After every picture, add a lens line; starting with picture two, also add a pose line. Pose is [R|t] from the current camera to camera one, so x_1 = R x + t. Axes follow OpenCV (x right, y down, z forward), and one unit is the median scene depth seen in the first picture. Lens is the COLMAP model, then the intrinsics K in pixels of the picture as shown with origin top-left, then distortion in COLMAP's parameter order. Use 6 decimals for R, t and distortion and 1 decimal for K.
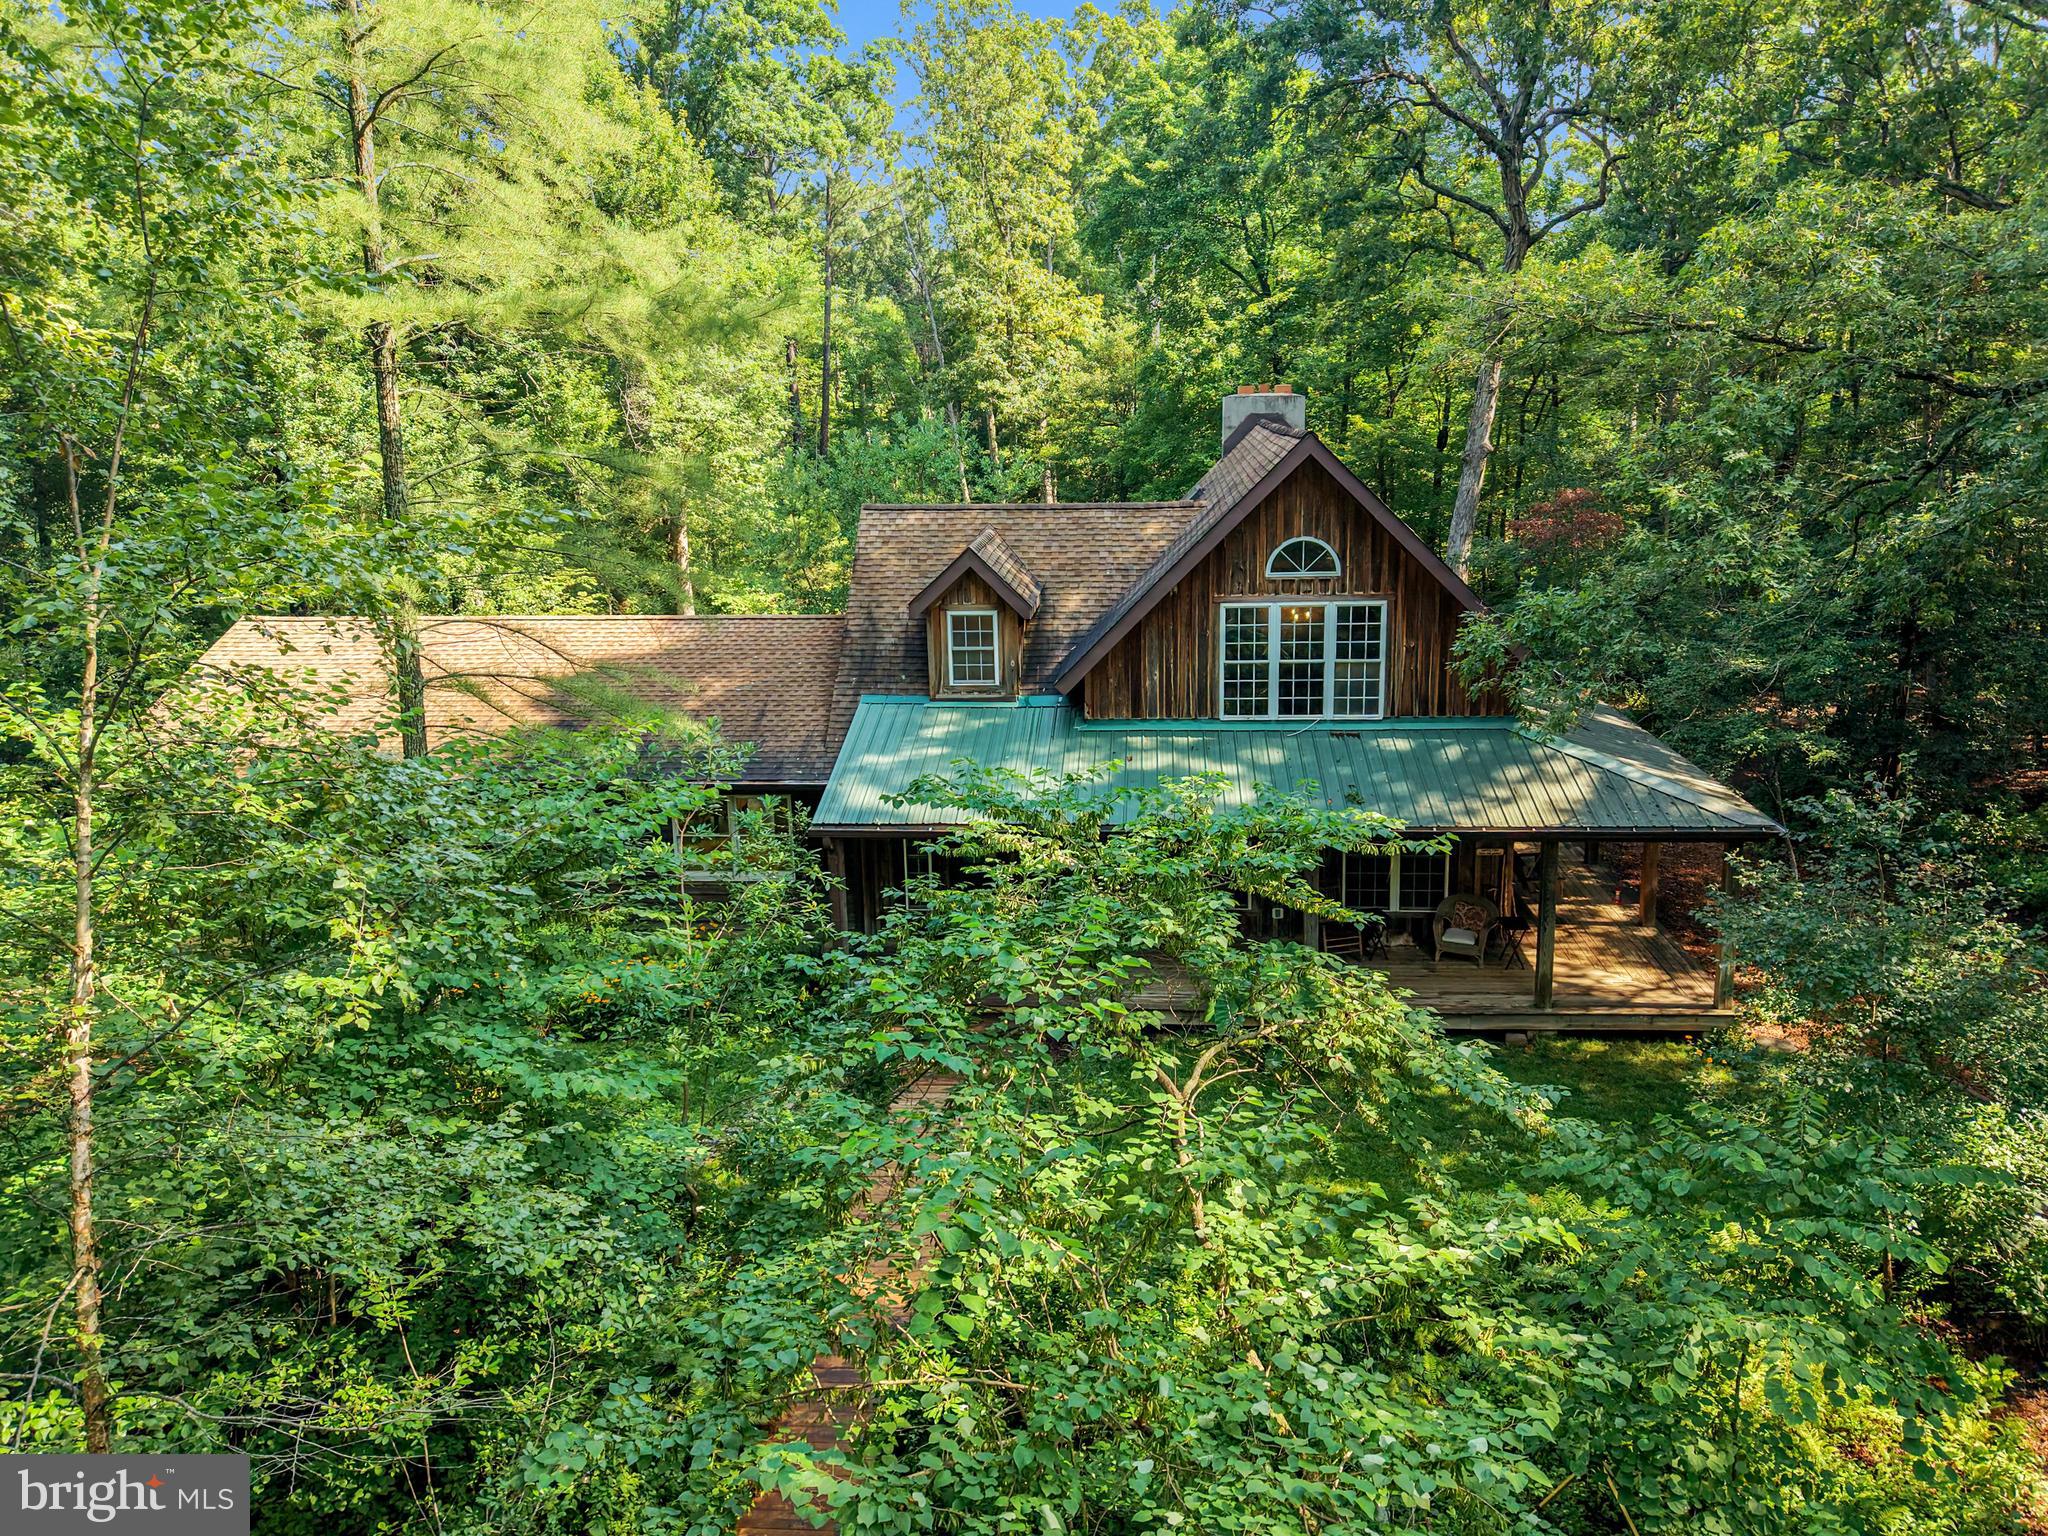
lens RADIAL K [[1430.5, 0, 1022.6], [0, 1430.5, 765.4], [0, 0, 1]] dist [-0.000302, -0.005144]
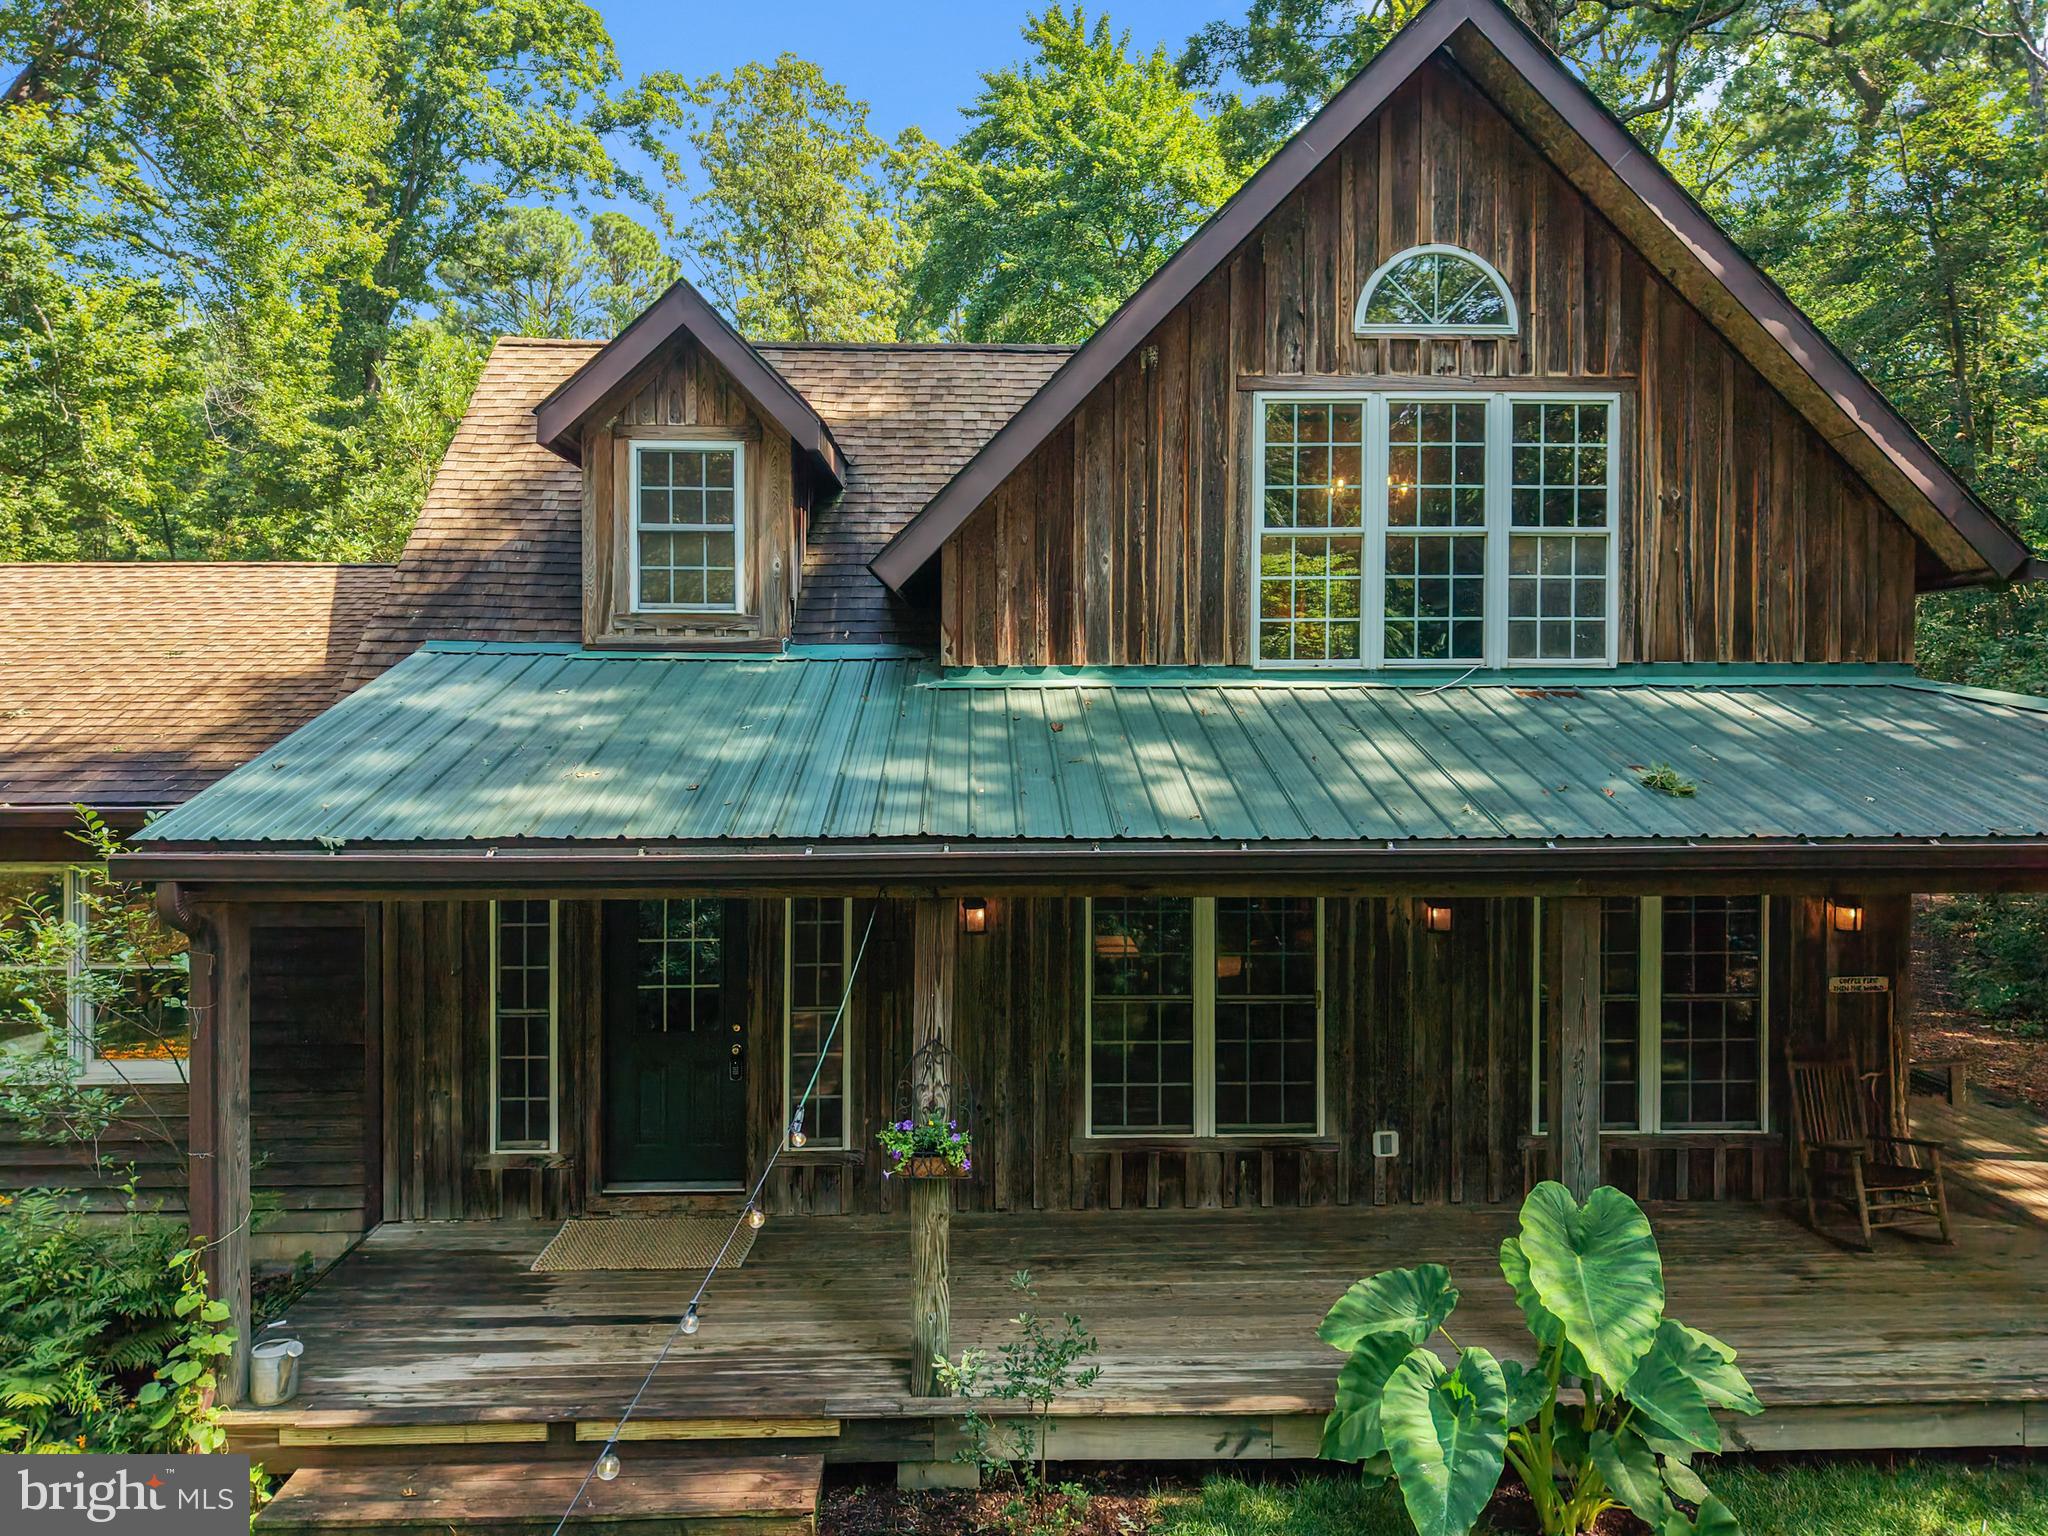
lens RADIAL K [[1430.5, 0, 1031.1], [0, 1430.5, 769.7], [0, 0, 1]] dist [-0.000302, -0.005144]
pose [[0.991543, 0.023459, 0.127640, 0.016821], [0.009898, 0.966993, -0.254610, 0.109057], [-0.129400, 0.253720, 0.958583, 0.609330]]
